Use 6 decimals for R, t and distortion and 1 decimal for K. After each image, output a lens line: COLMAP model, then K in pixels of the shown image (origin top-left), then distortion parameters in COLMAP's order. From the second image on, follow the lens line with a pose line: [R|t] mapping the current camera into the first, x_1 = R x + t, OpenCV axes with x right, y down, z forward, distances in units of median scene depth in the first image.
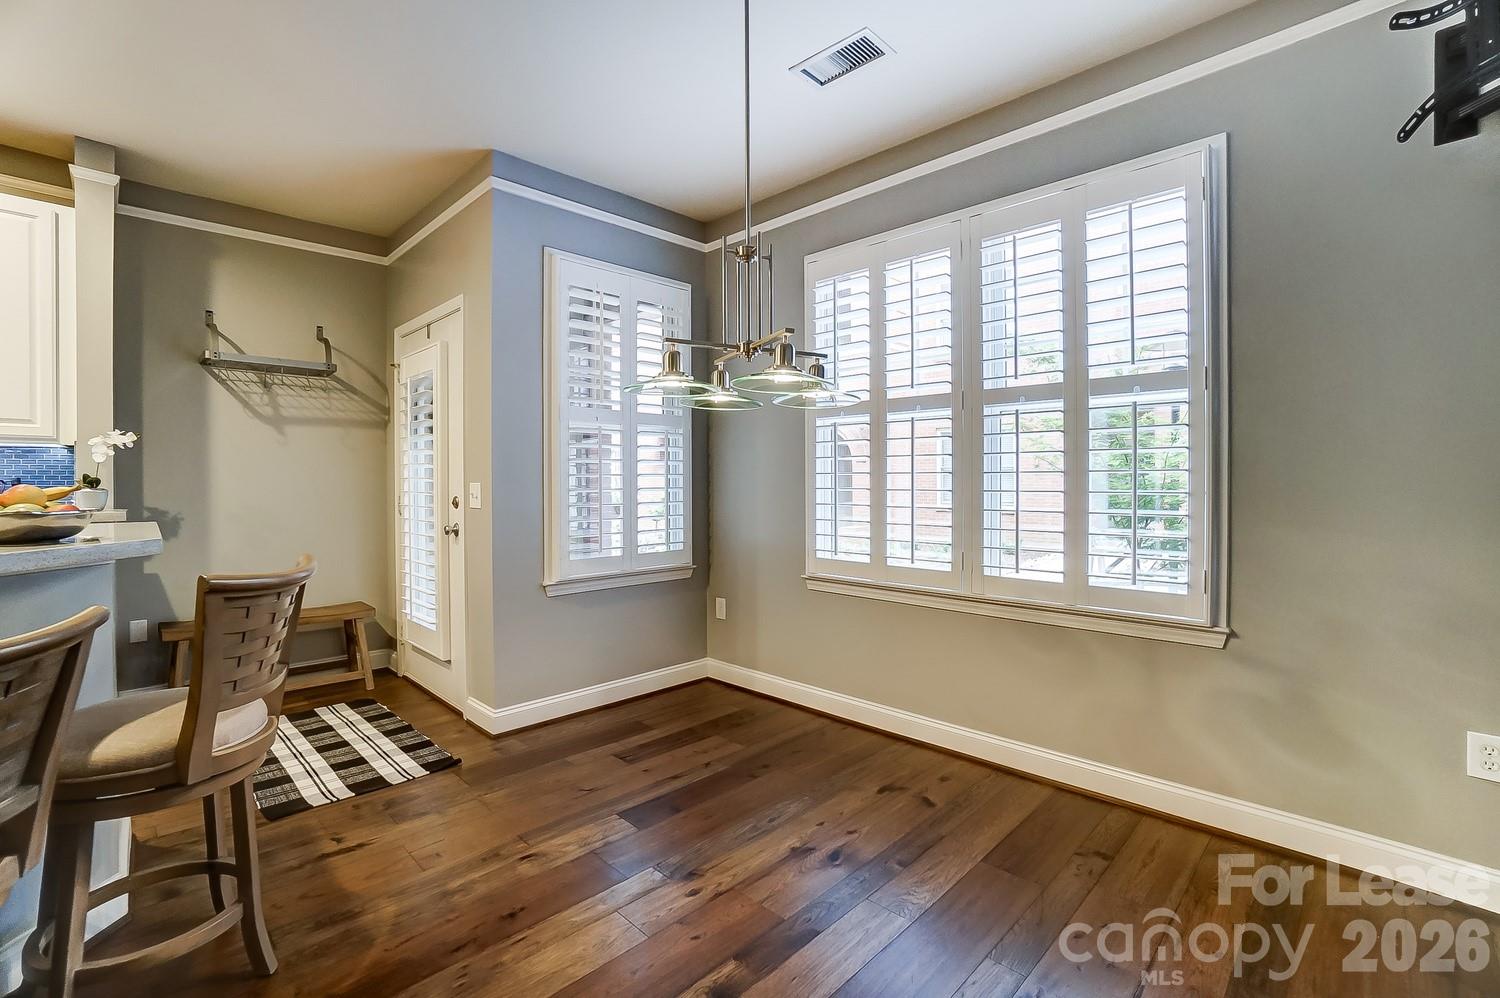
lens RADIAL K [[655.7, 0, 746.5], [0, 655.7, 492.3], [0, 0, 1]] dist [-0.076304, 0.023577]
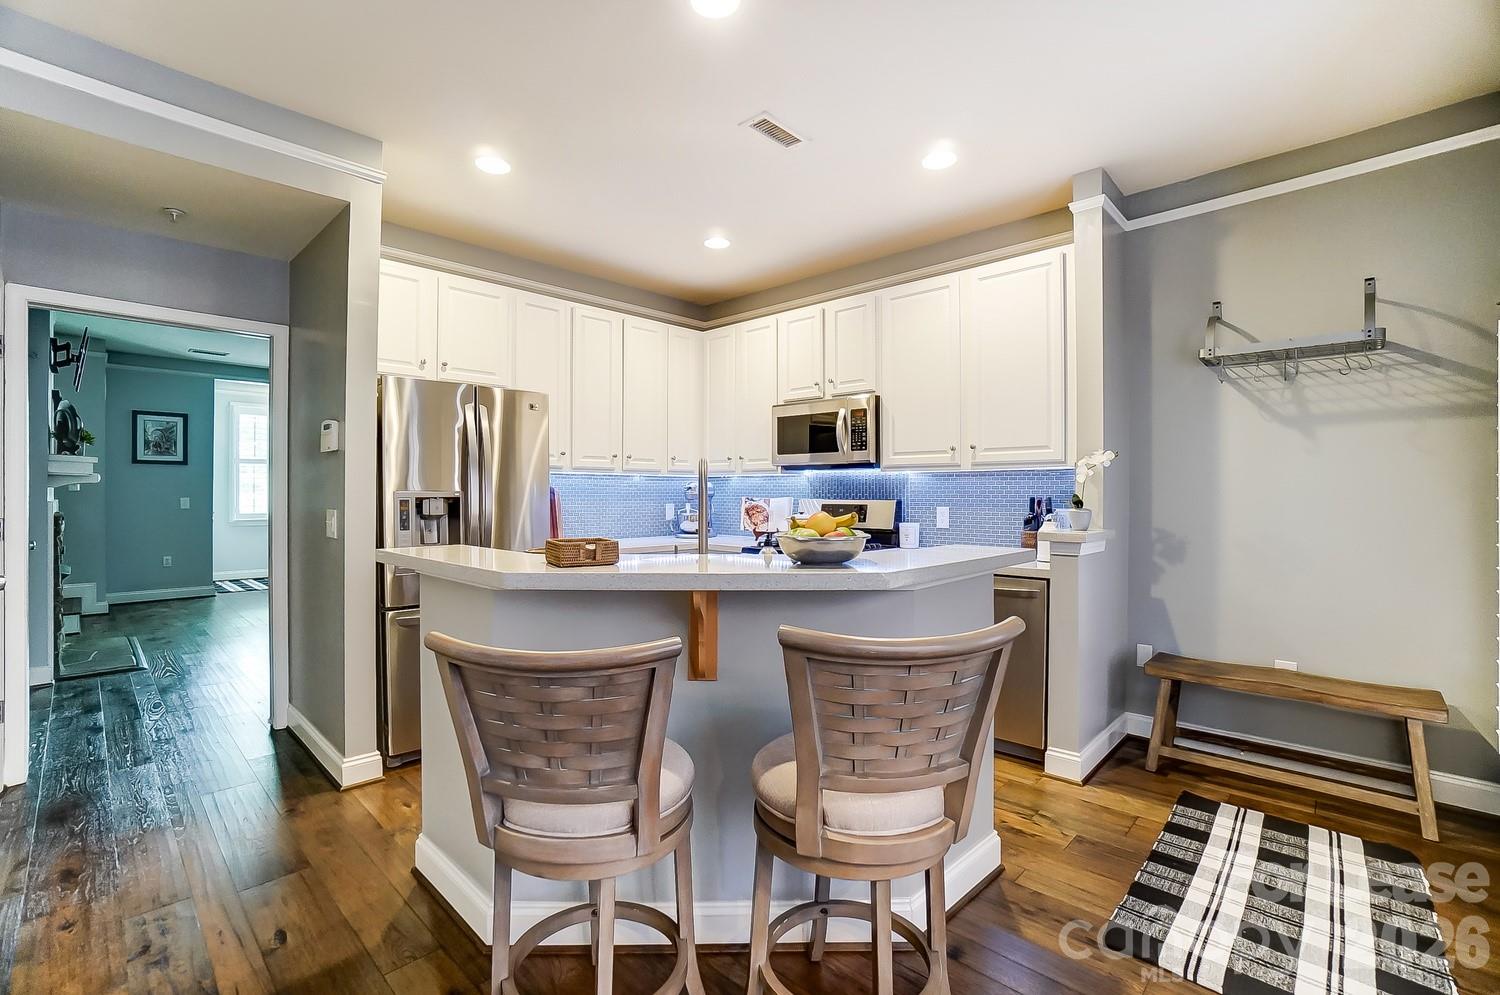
lens RADIAL K [[662.0, 0, 744.1], [0, 662.0, 495.0], [0, 0, 1]] dist [-0.072471, 0.027182]
pose [[0.011509, 0.003403, -0.999928, 0.014073], [-0.015977, 0.999867, 0.003219, -0.020919], [0.999806, 0.015939, 0.011562, 0.407847]]
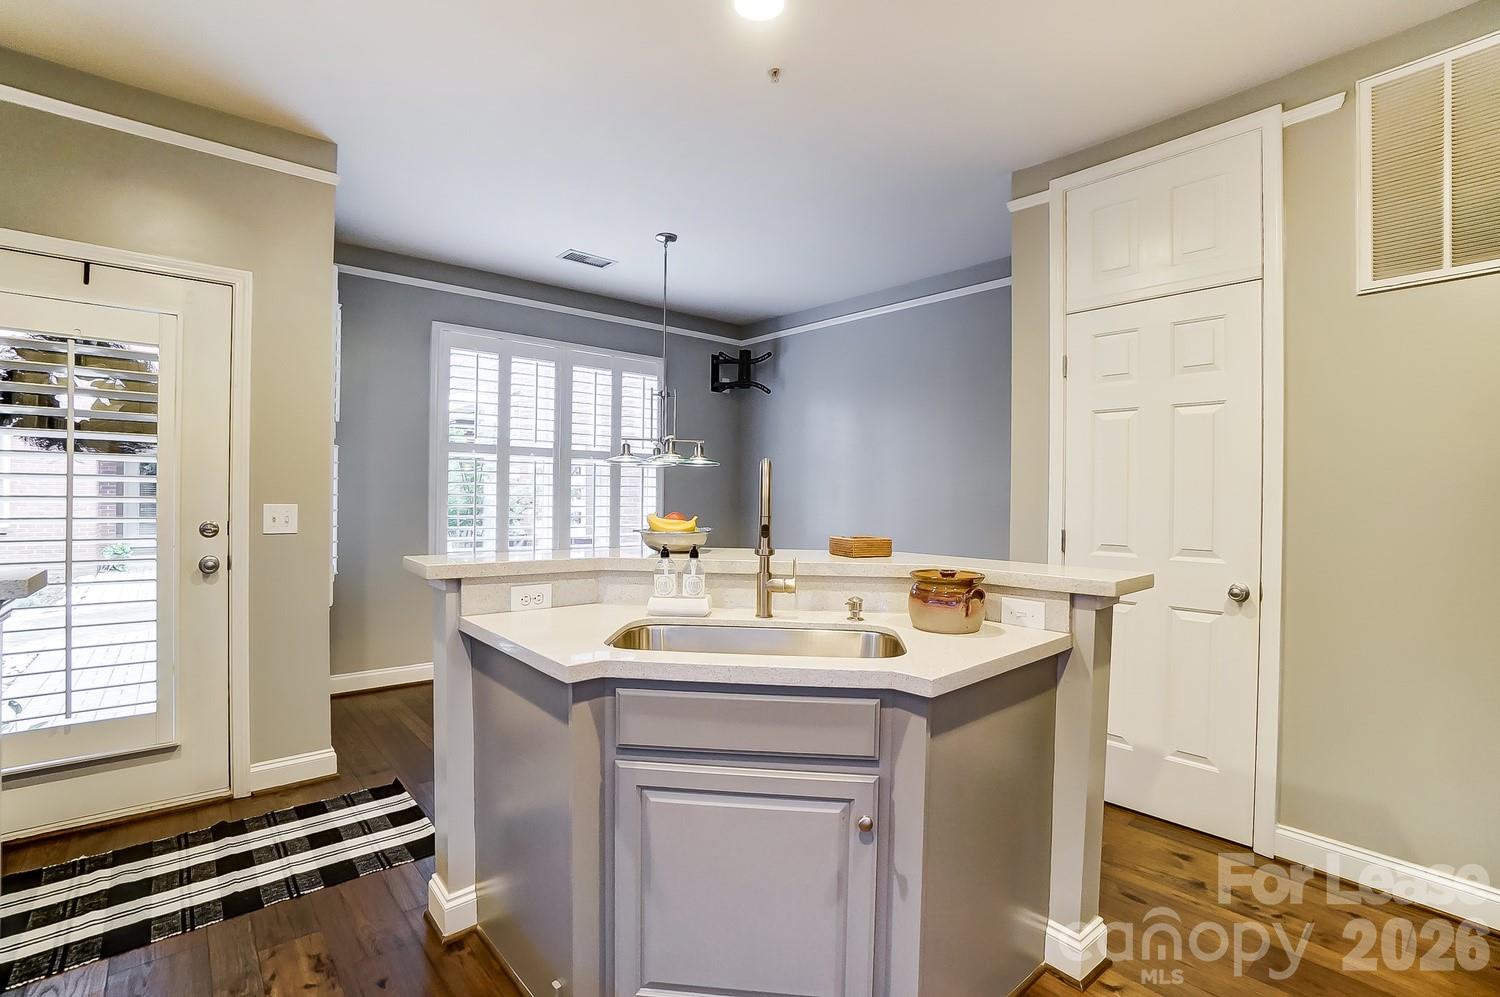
lens RADIAL K [[673.9, 0, 750.0], [0, 673.9, 498.5], [0, 0, 1]] dist [-0.115967, 0.030532]
pose [[0.076563, -0.001272, 0.997064, -1.308384], [0.002484, 0.999996, 0.001085, -0.022129], [-0.997062, 0.002394, 0.076566, 0.339294]]
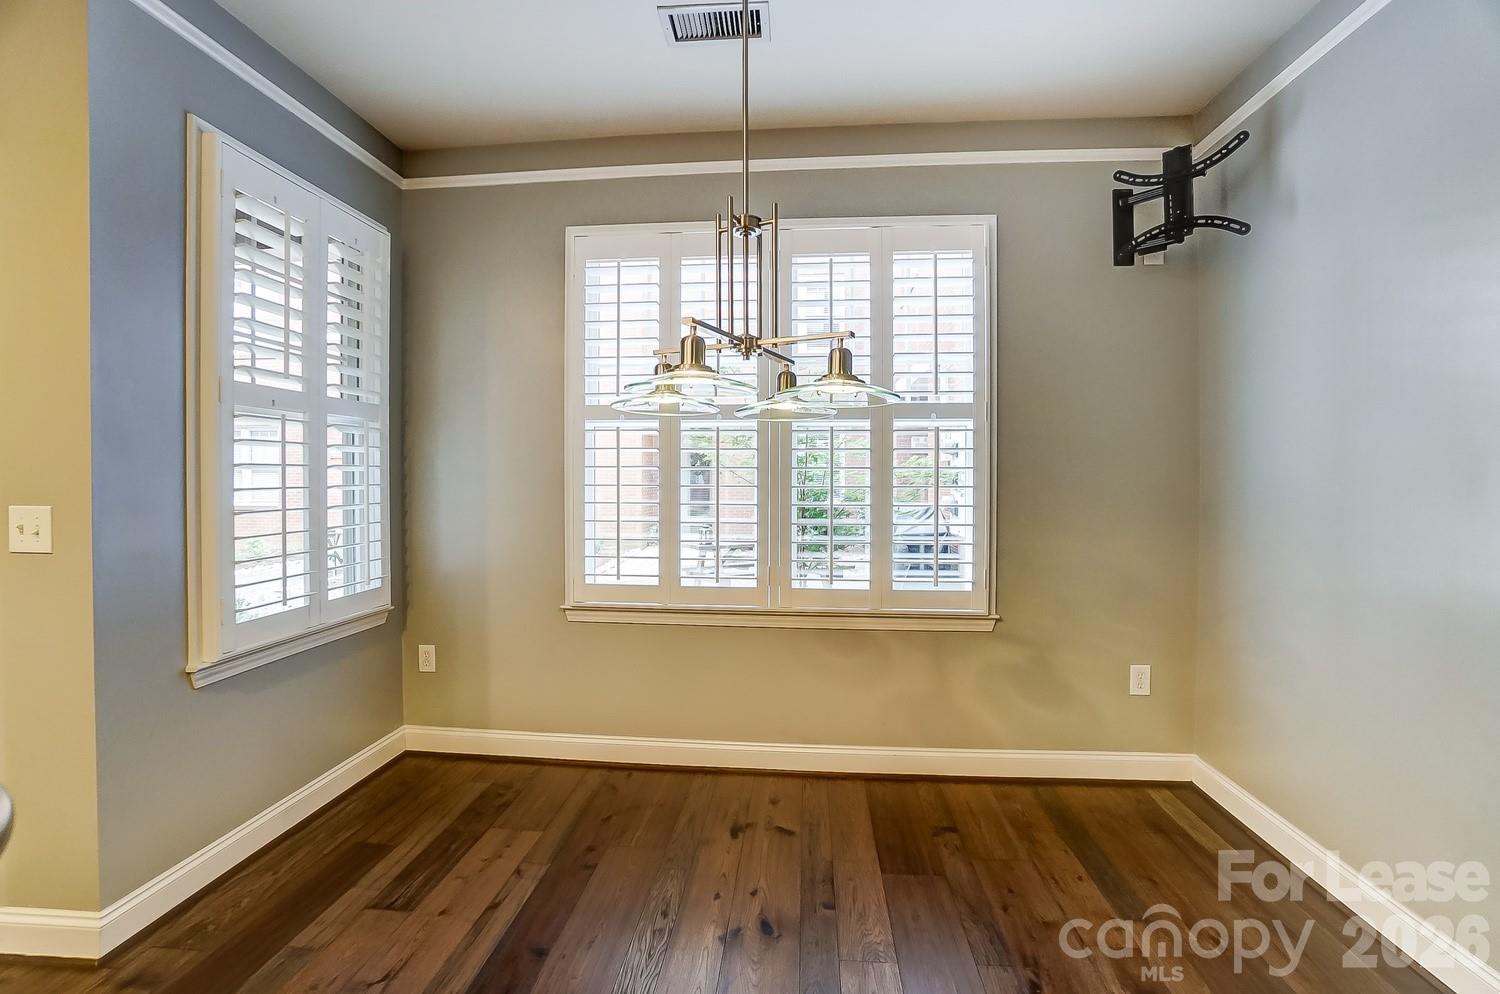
lens RADIAL K [[655.7, 0, 746.5], [0, 655.7, 490.3], [0, 0, 1]] dist [-0.076304, 0.023577]
pose [[0.771205, -0.004183, 0.636573, -0.308067], [0.006457, 0.999978, -0.001251, -0.022030], [-0.636554, 0.005075, 0.771215, 0.241698]]
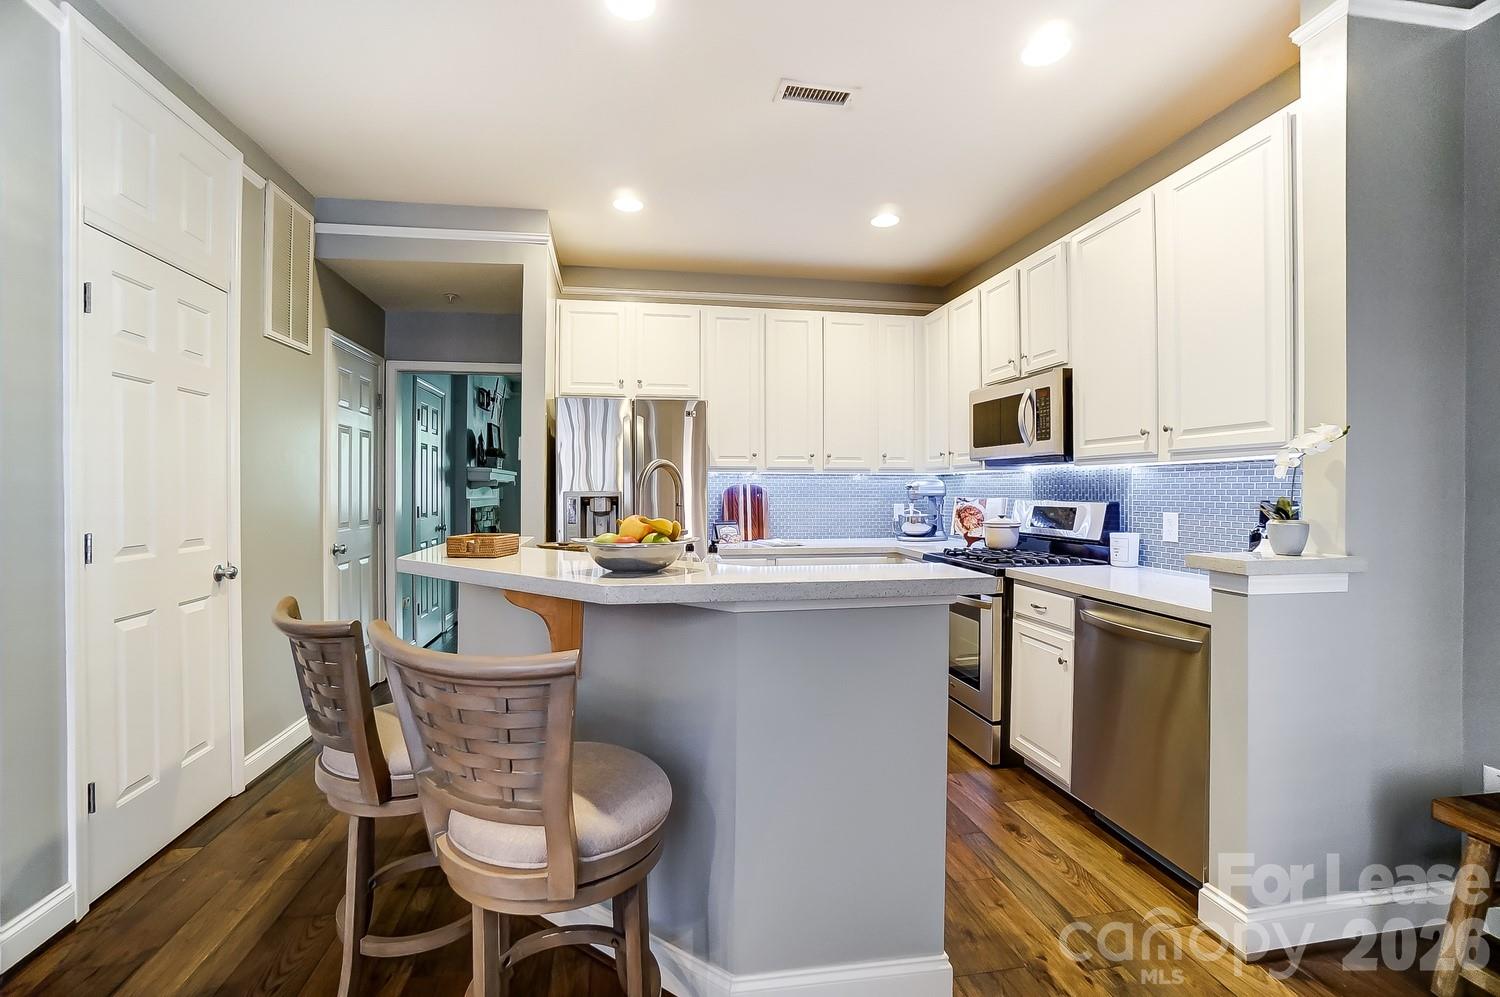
lens RADIAL K [[655.7, 0, 746.5], [0, 655.7, 491.8], [0, 0, 1]] dist [-0.076304, 0.023577]
pose [[-0.581021, 0.001750, -0.813887, -0.193930], [-0.012554, 0.999859, 0.011112, -0.032439], [0.813792, 0.016674, -0.580917, 0.868184]]
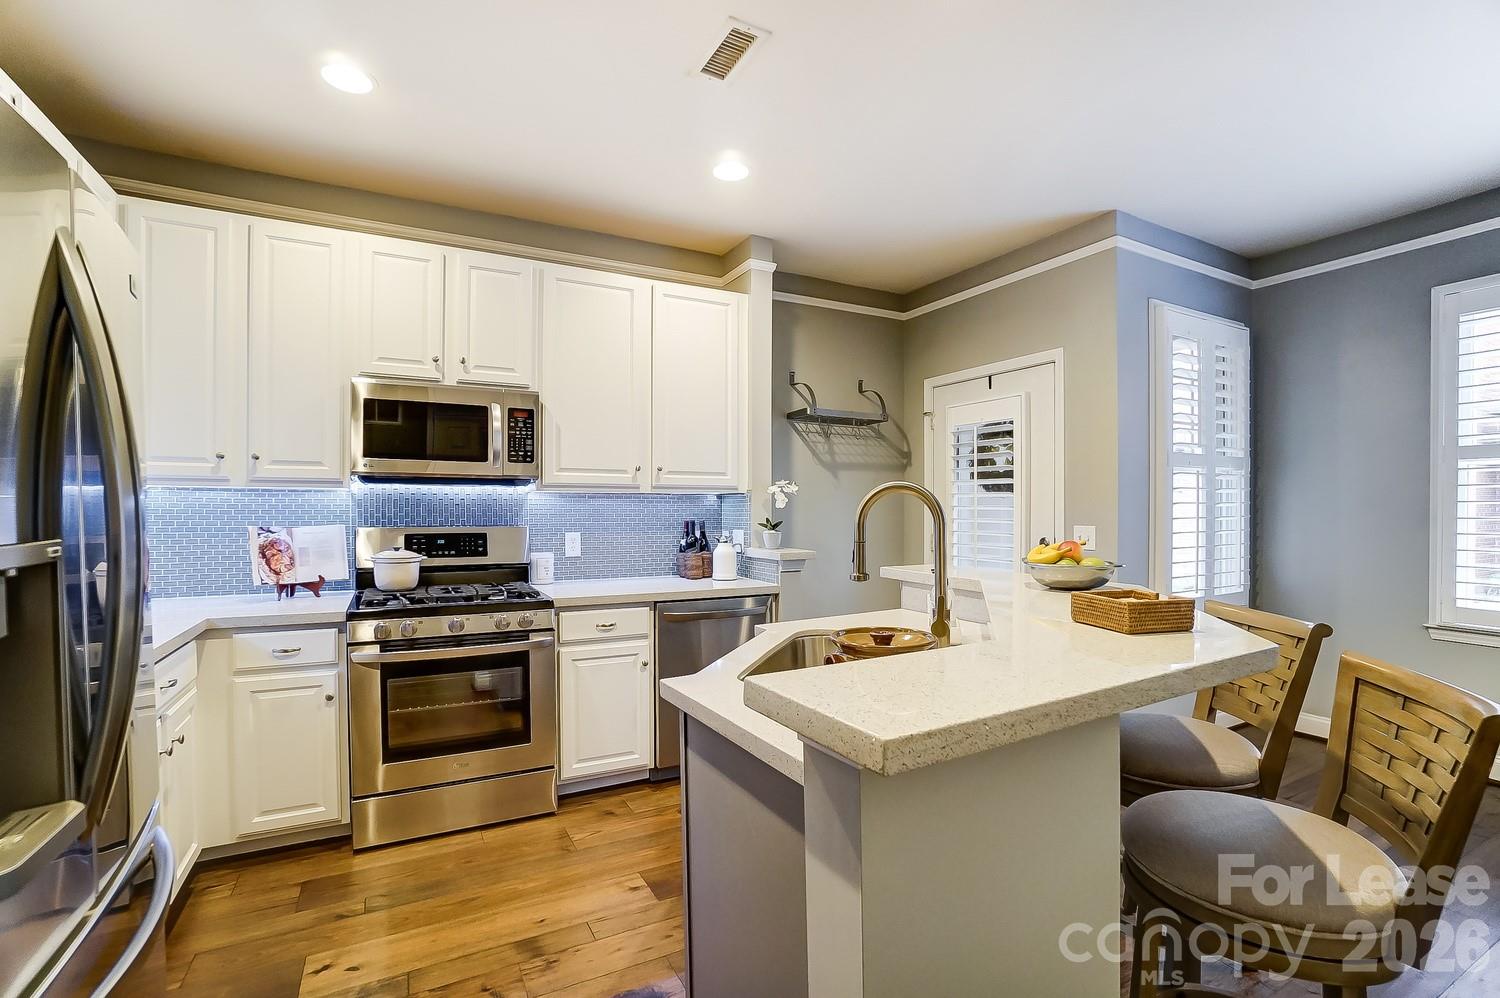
lens RADIAL K [[672.7, 0, 743.9], [0, 672.7, 515.0], [0, 0, 1]] dist [-0.064306, 0.022011]
pose [[0.953353, 0.002574, -0.301848, -0.676529], [-0.004942, 0.999963, -0.007082, -0.023418], [0.301818, 0.008243, 0.953330, -0.222279]]
